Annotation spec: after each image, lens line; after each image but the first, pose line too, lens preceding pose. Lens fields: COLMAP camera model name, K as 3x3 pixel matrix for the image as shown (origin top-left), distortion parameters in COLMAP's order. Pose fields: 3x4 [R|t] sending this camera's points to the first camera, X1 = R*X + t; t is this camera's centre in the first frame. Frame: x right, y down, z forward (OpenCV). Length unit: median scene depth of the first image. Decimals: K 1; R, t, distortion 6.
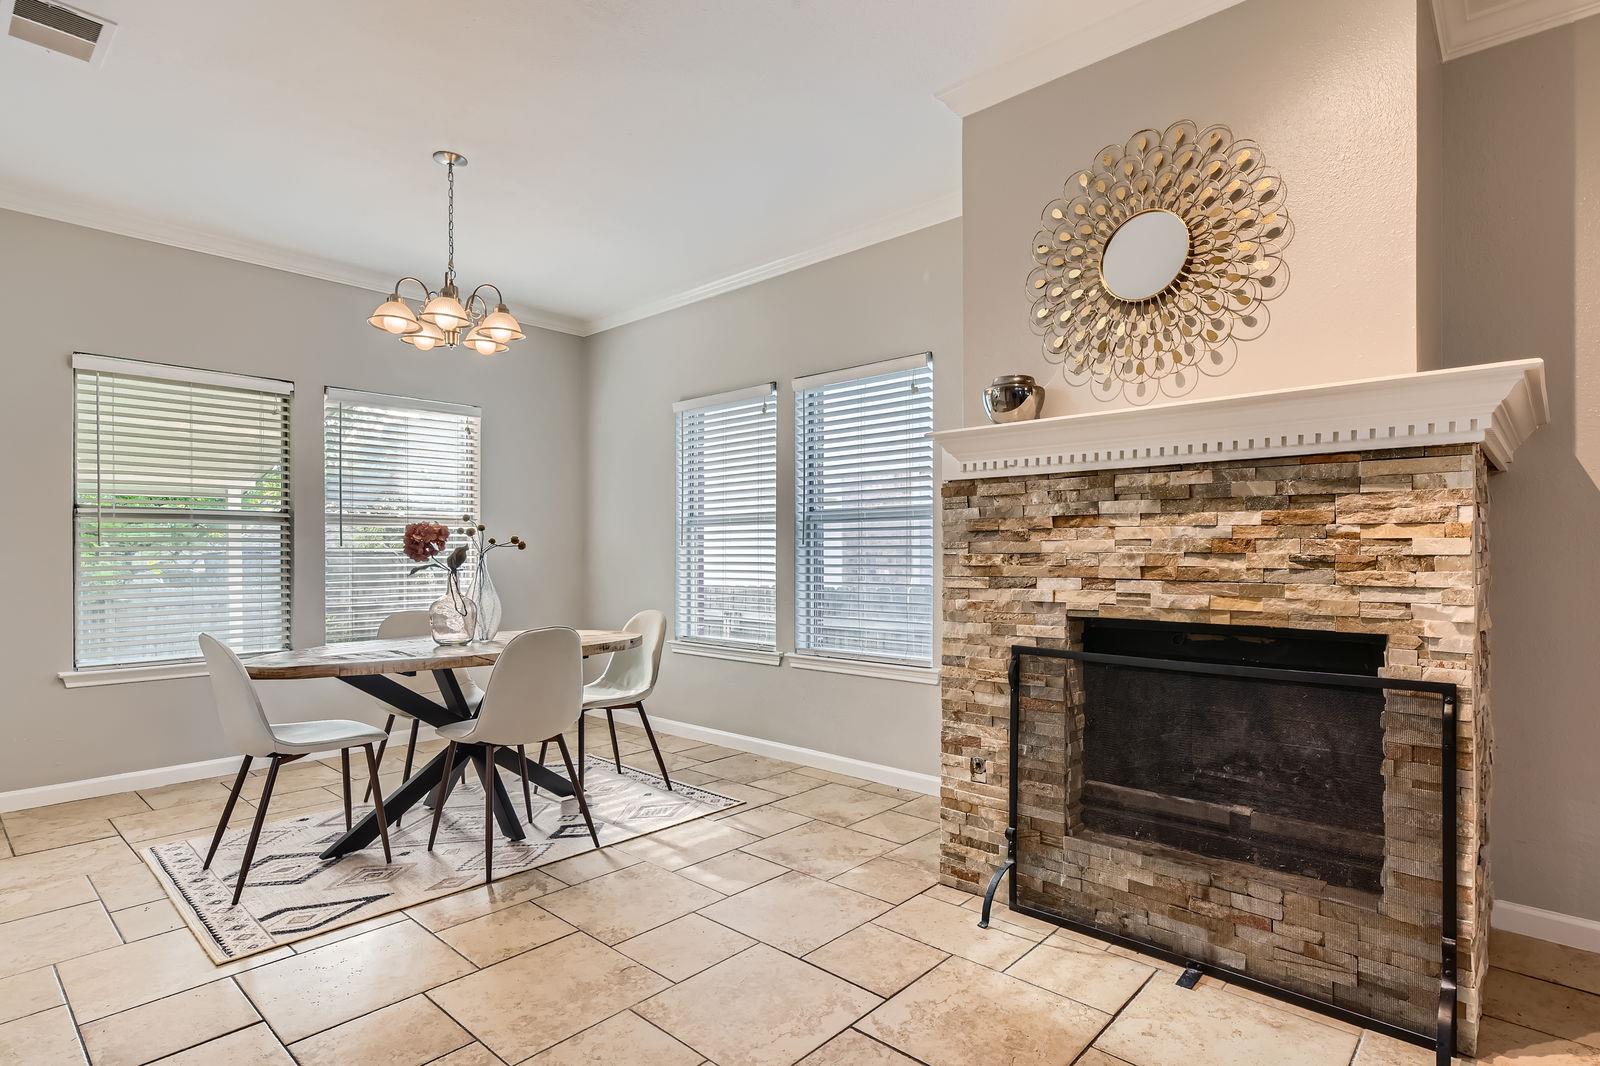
lens RADIAL K [[819.4, 0, 824.9], [0, 819.4, 555.6], [0, 0, 1]] dist [0.000222, 0.000431]
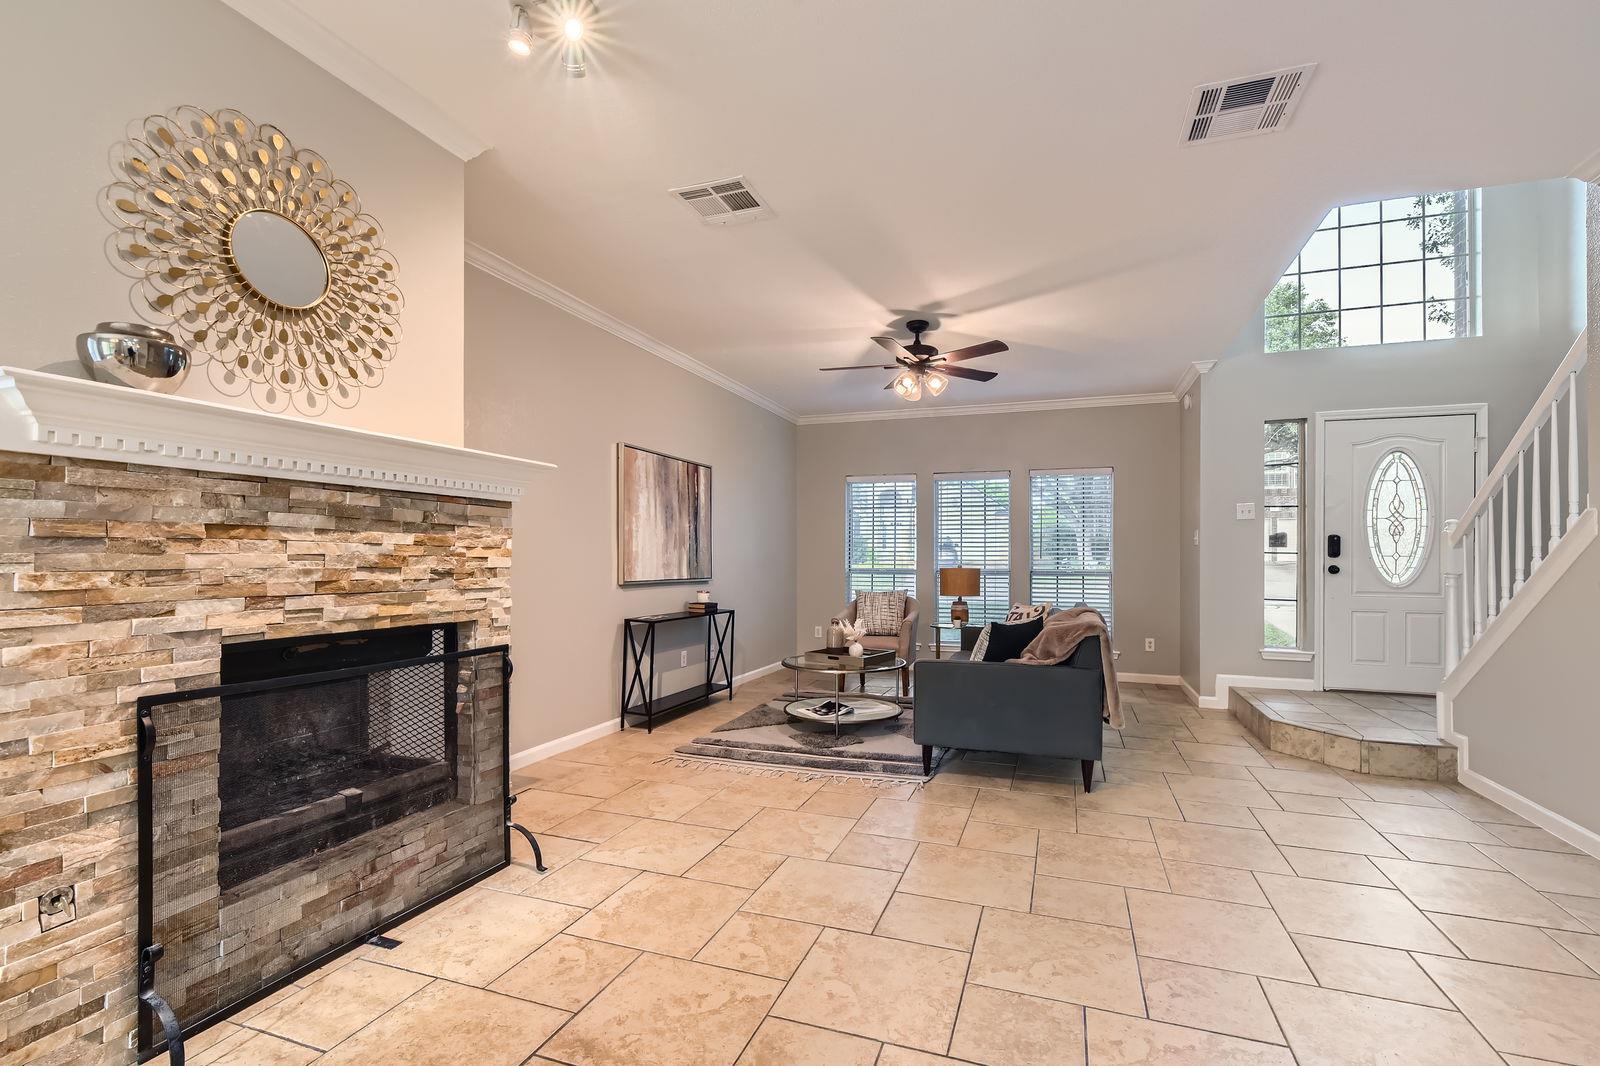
lens RADIAL K [[702.3, 0, 829.1], [0, 702.3, 555.2], [0, 0, 1]] dist [0.000117, -0.000062]
pose [[-0.392900, 0.007331, 0.919552, -0.639586], [0.003294, 0.999973, -0.006565, -0.011051], [-0.919575, 0.000450, -0.392914, 0.750326]]
